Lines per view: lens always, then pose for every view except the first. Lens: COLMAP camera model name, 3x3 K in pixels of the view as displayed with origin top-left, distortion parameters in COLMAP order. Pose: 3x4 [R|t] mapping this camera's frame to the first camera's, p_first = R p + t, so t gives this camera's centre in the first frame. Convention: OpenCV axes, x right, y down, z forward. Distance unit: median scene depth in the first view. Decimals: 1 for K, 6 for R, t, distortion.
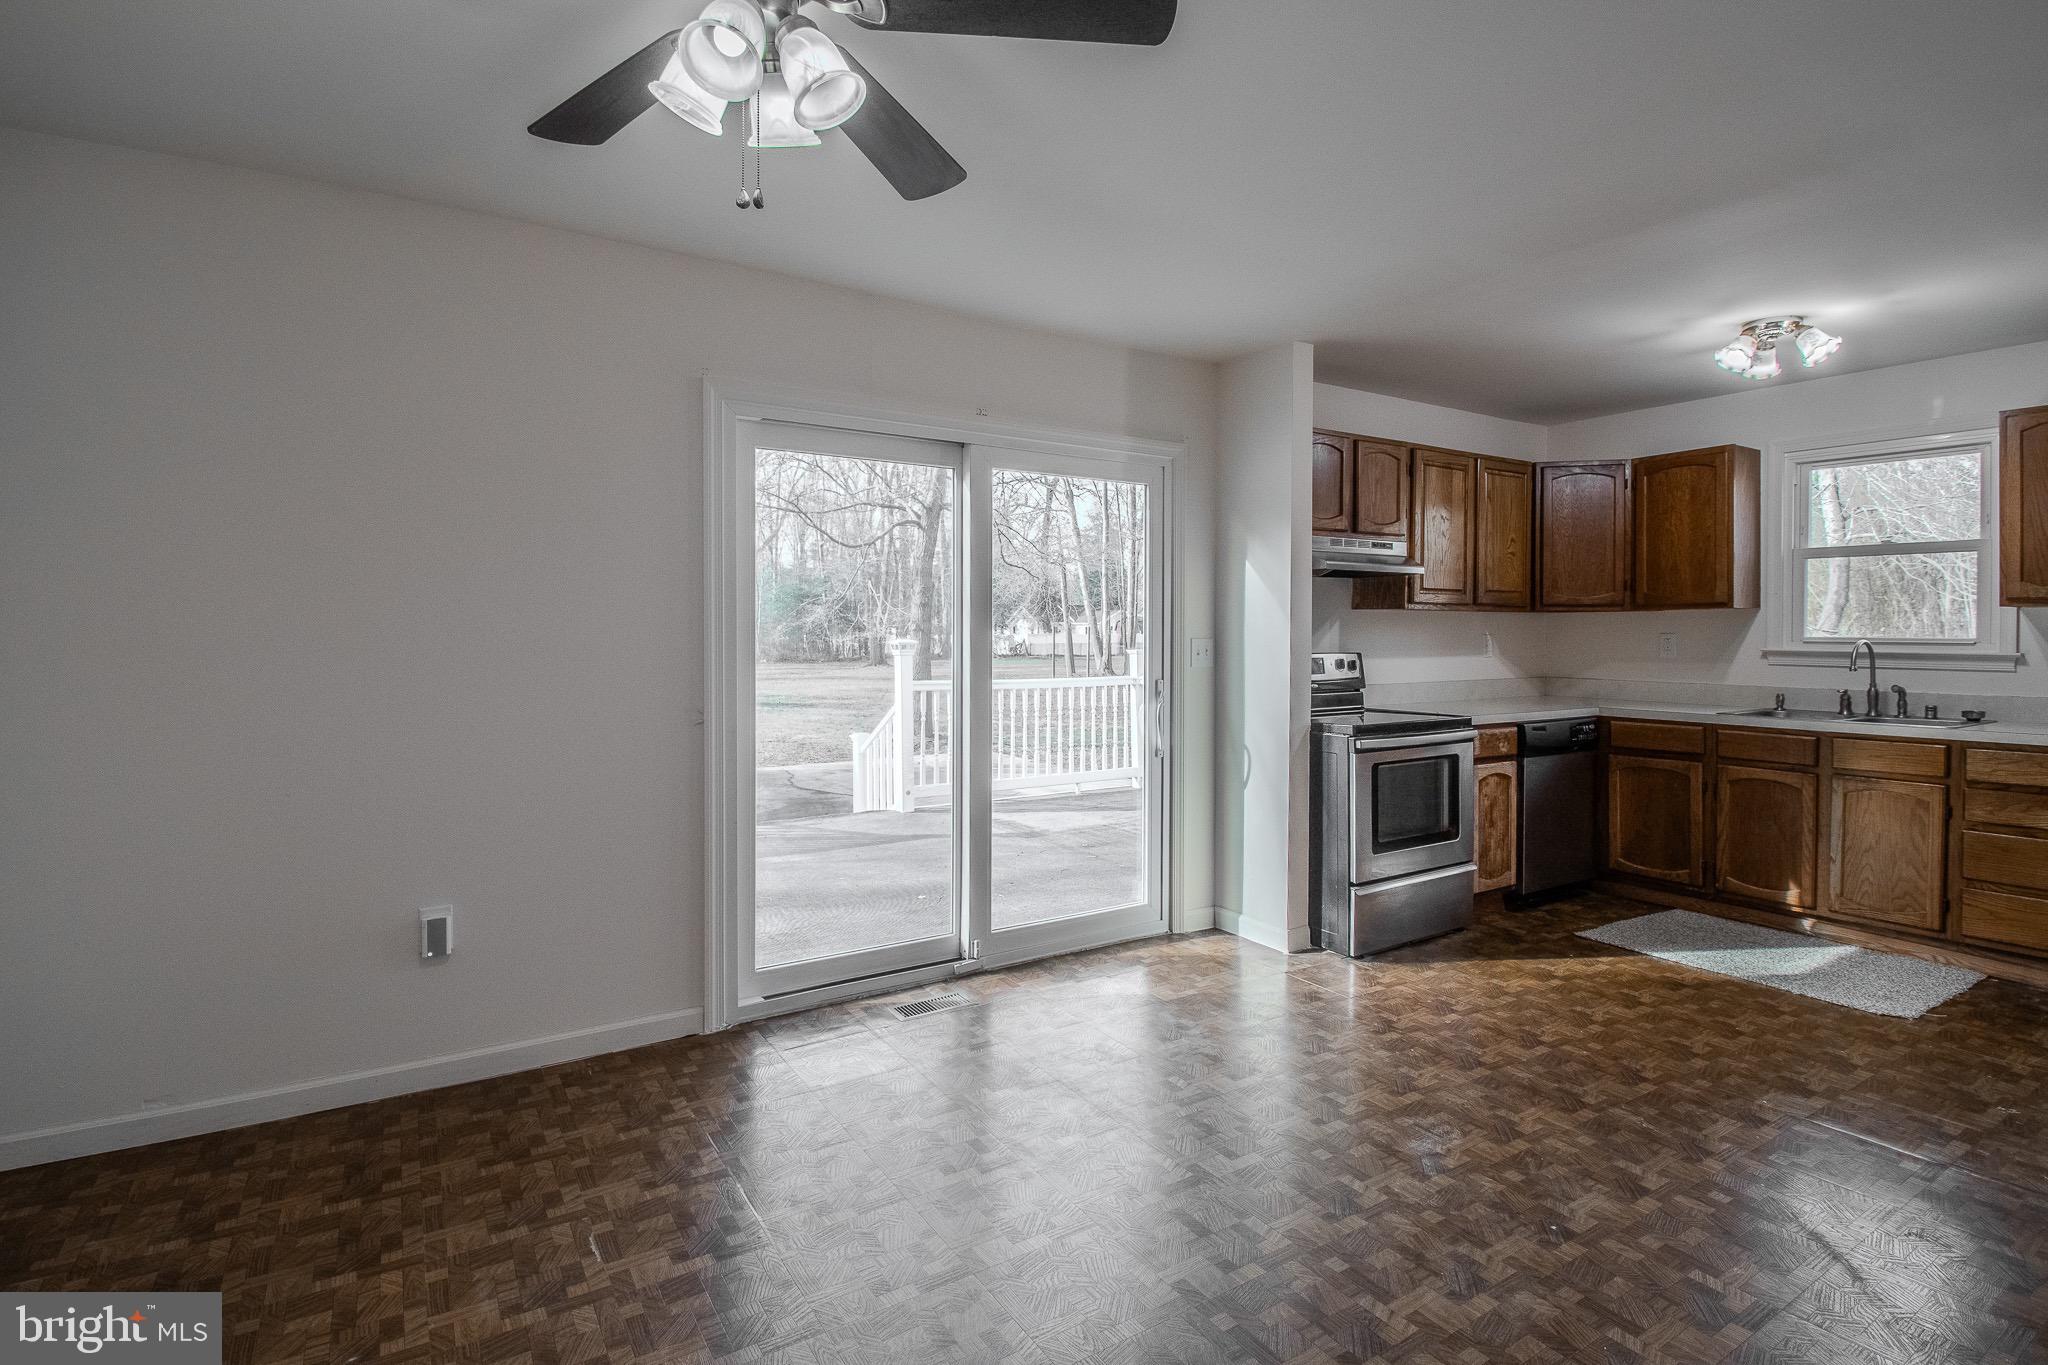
lens RADIAL K [[997.6, 0, 1018.8], [0, 997.6, 645.4], [0, 0, 1]] dist [0.016687, -0.025005]
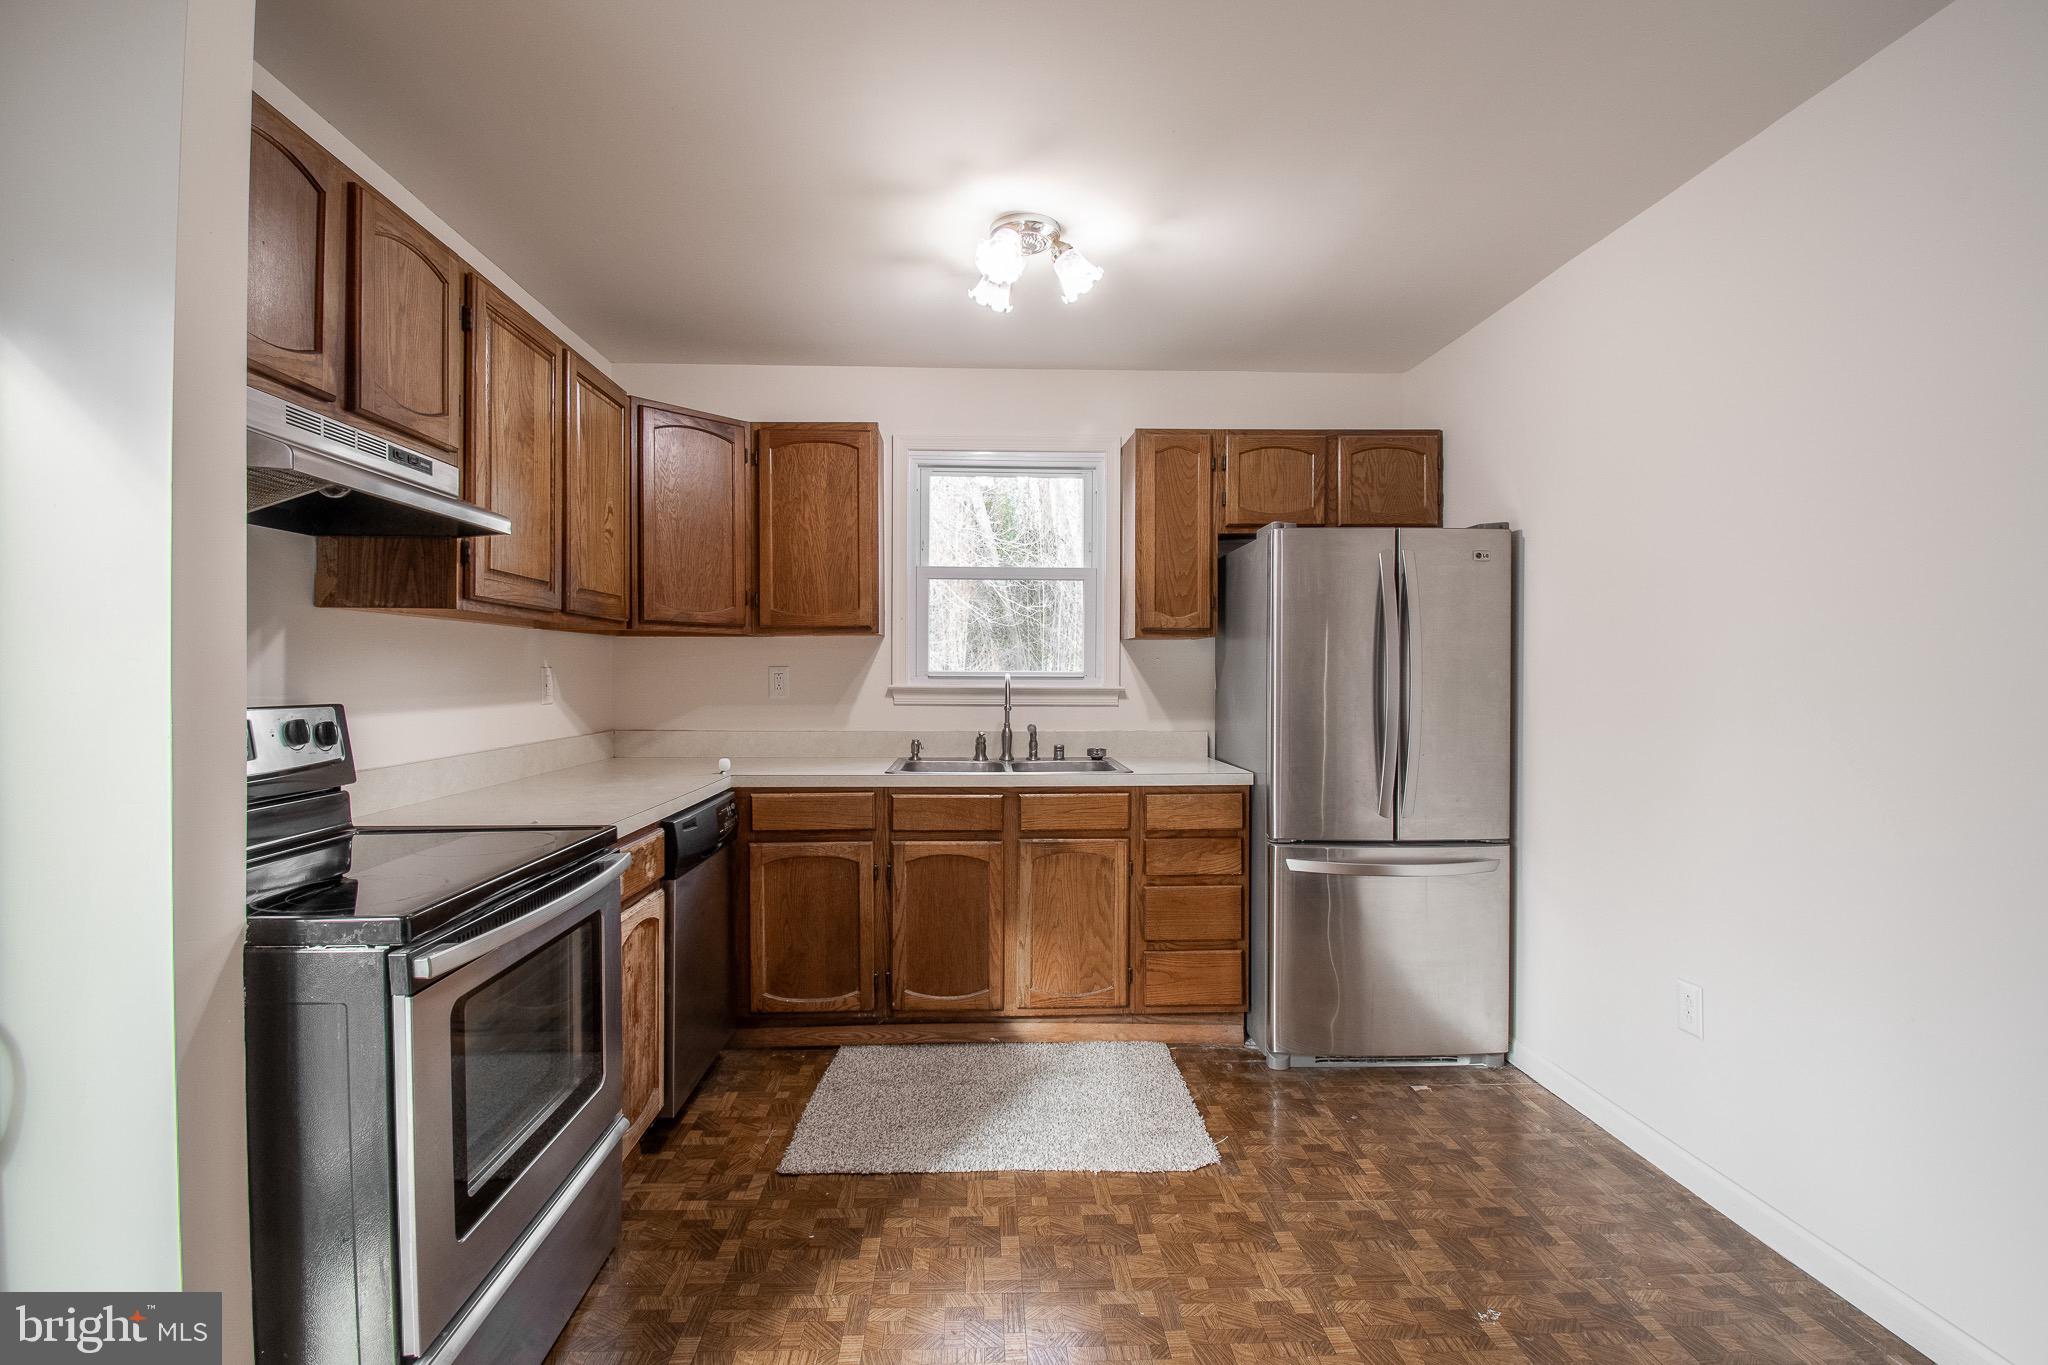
lens RADIAL K [[949.9, 0, 1010.8], [0, 949.9, 680.7], [0, 0, 1]] dist [0.002807, -0.000307]
pose [[0.506638, -0.006691, 0.862133, 0.136162], [0.011625, 0.999932, 0.000929, -0.000026], [-0.862081, 0.009552, 0.506681, 0.565868]]
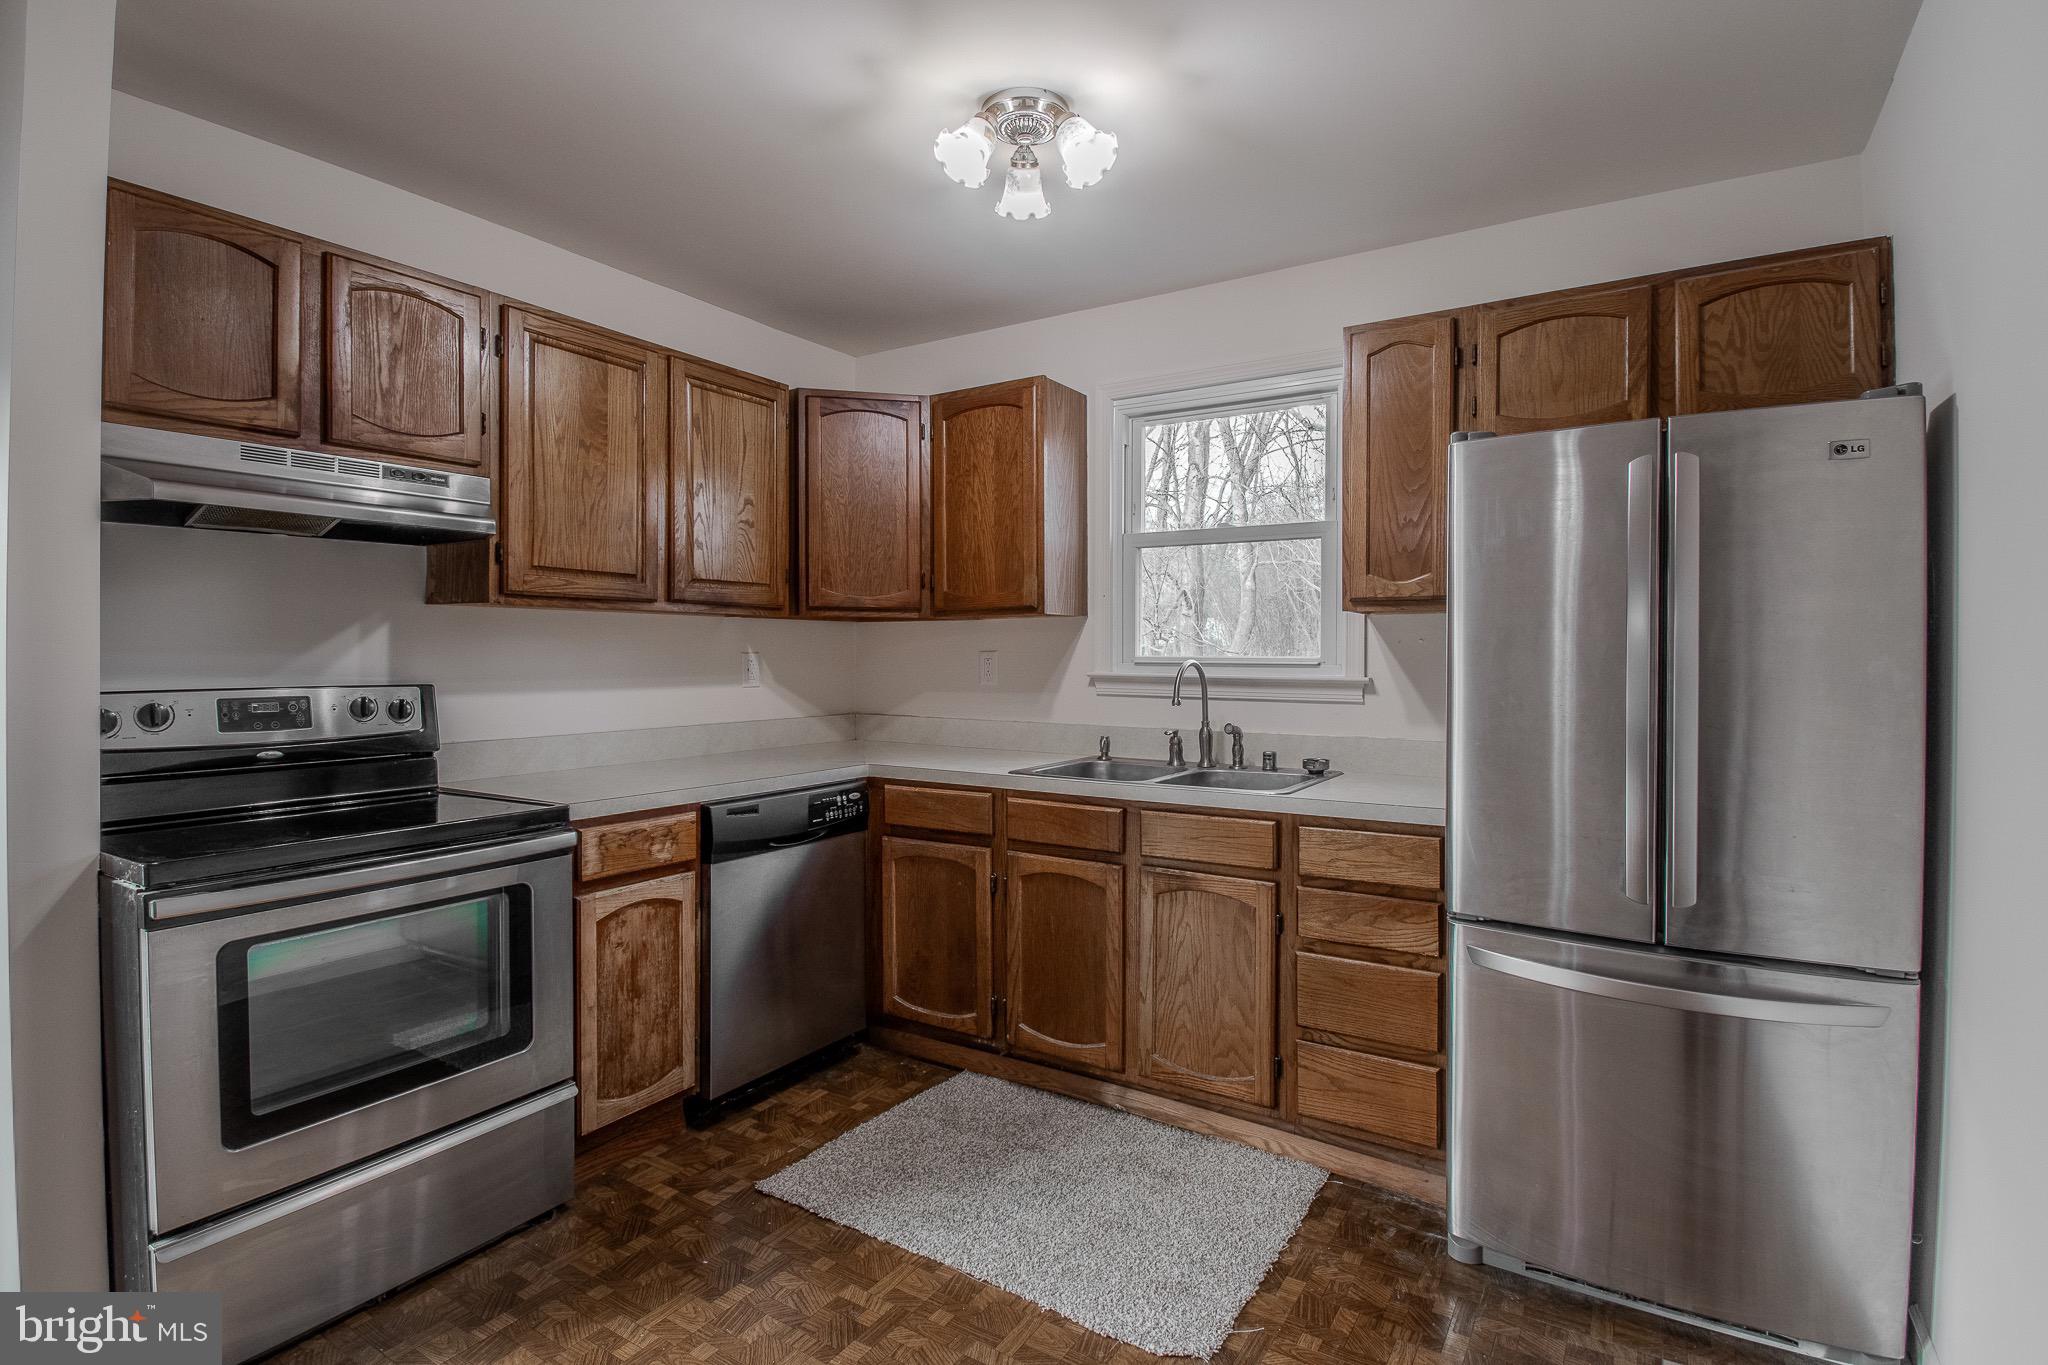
lens RADIAL K [[995.5, 0, 1022.1], [0, 995.5, 666.5], [0, 0, 1]] dist [0.015895, -0.027442]
pose [[0.904229, -0.003520, 0.427034, 0.430486], [0.004183, 0.999991, -0.000616, -0.000980], [-0.427028, 0.002343, 0.904235, 0.408376]]
